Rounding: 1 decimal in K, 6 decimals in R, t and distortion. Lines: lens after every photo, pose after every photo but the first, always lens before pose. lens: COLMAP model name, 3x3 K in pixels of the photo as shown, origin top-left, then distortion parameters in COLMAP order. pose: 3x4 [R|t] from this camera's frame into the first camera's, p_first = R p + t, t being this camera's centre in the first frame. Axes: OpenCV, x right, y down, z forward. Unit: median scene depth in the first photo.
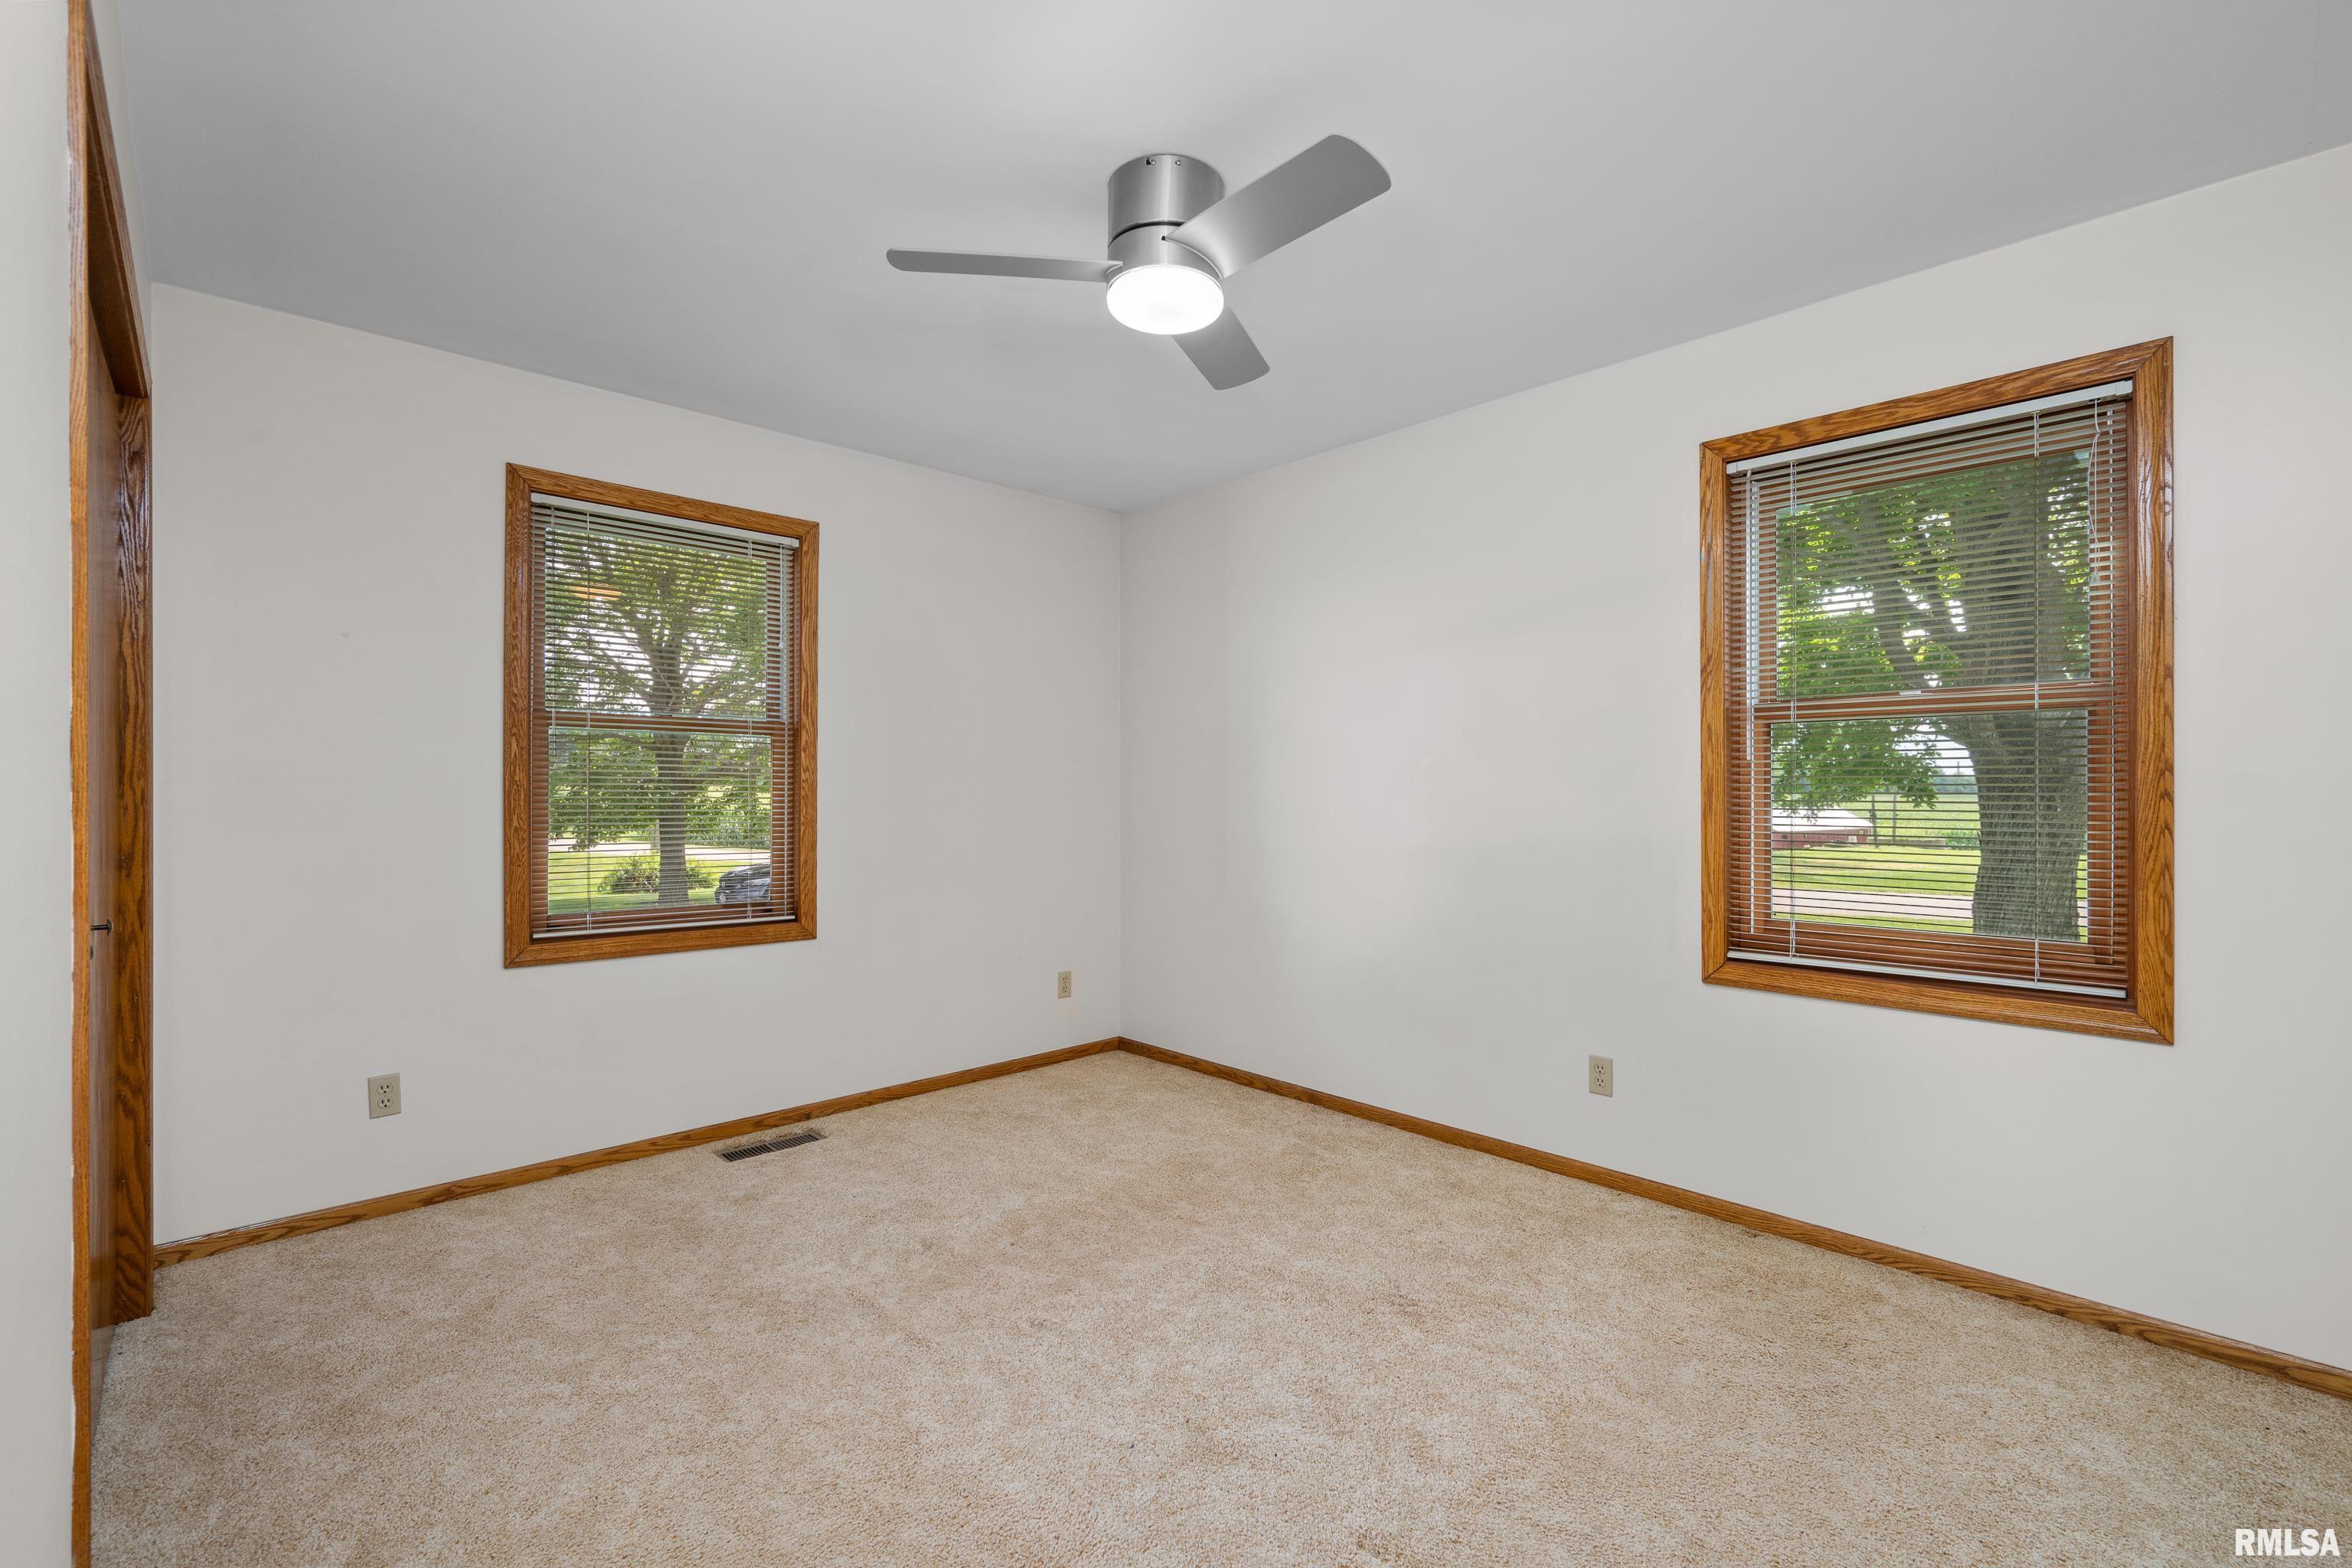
lens RADIAL K [[1026.8, 0, 1176.0], [0, 1026.8, 784.0], [0, 0, 1]] dist [-0.000318, -0.000320]
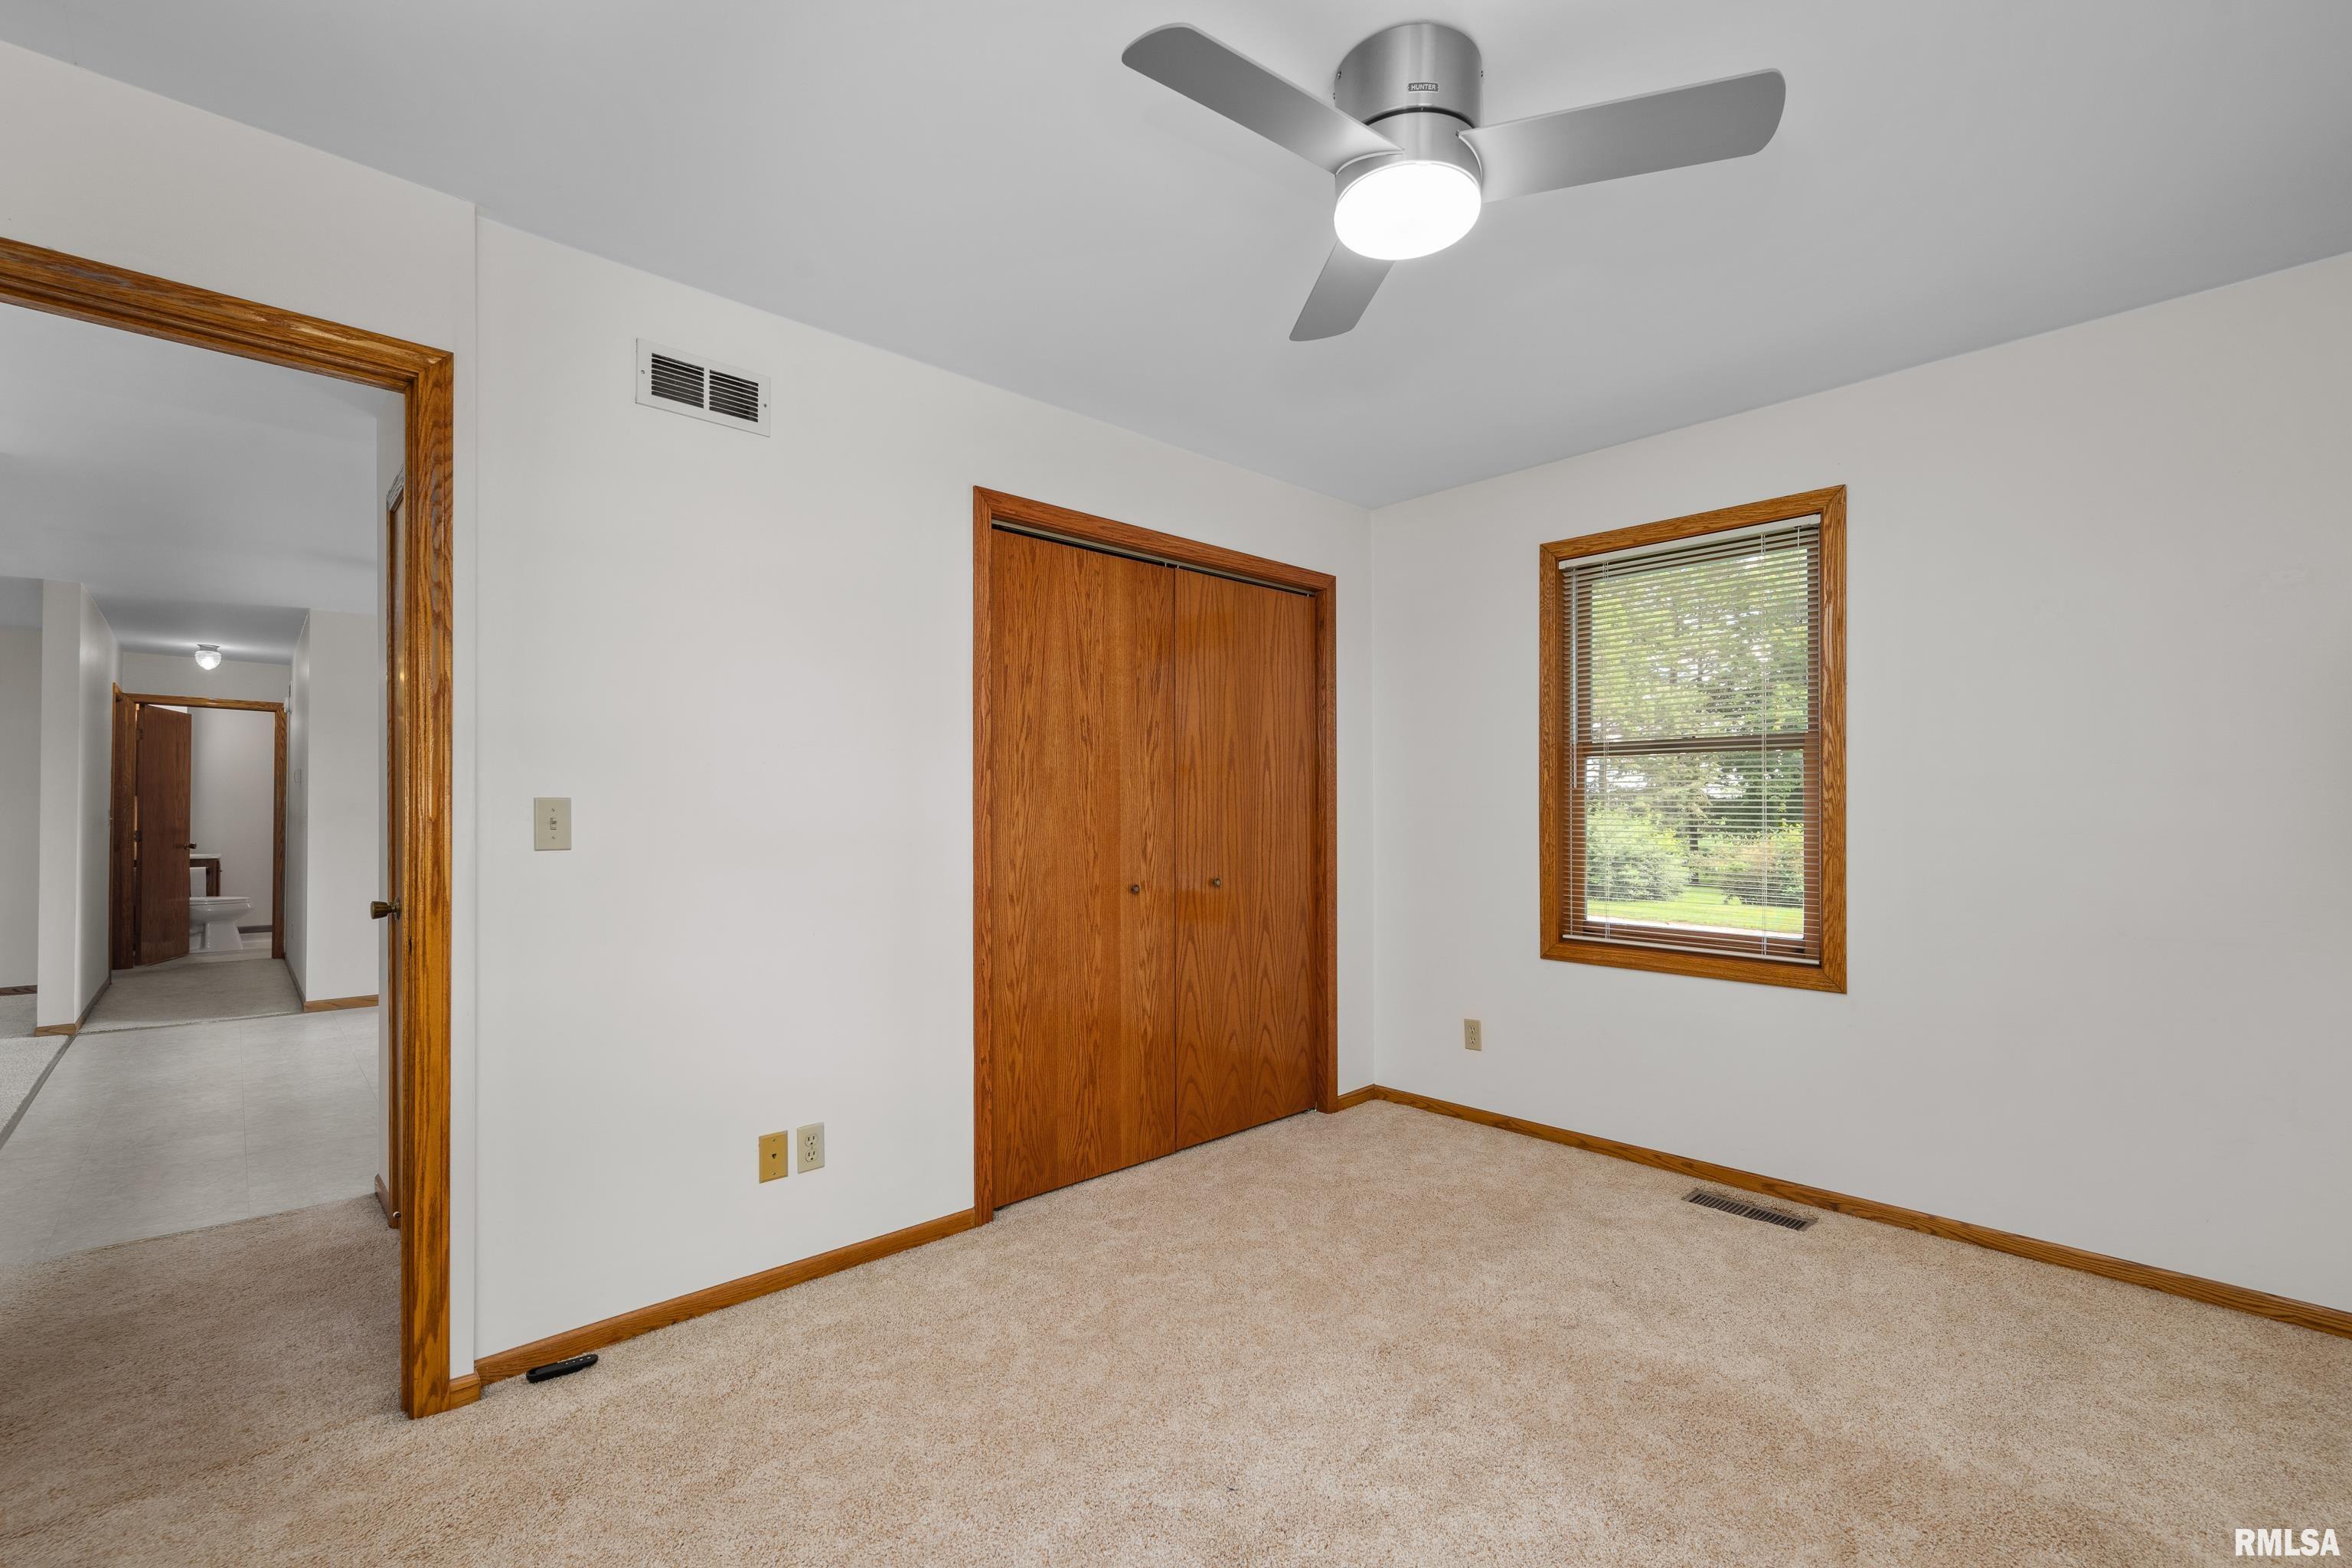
lens RADIAL K [[1014.3, 0, 1179.0], [0, 1014.3, 794.8], [0, 0, 1]] dist [-0.001024, -0.000266]
pose [[-0.003690, -0.016657, -0.999854, 0.513631], [0.008654, 0.999823, -0.016689, 0.001704], [0.999956, -0.008714, -0.003546, 0.530662]]
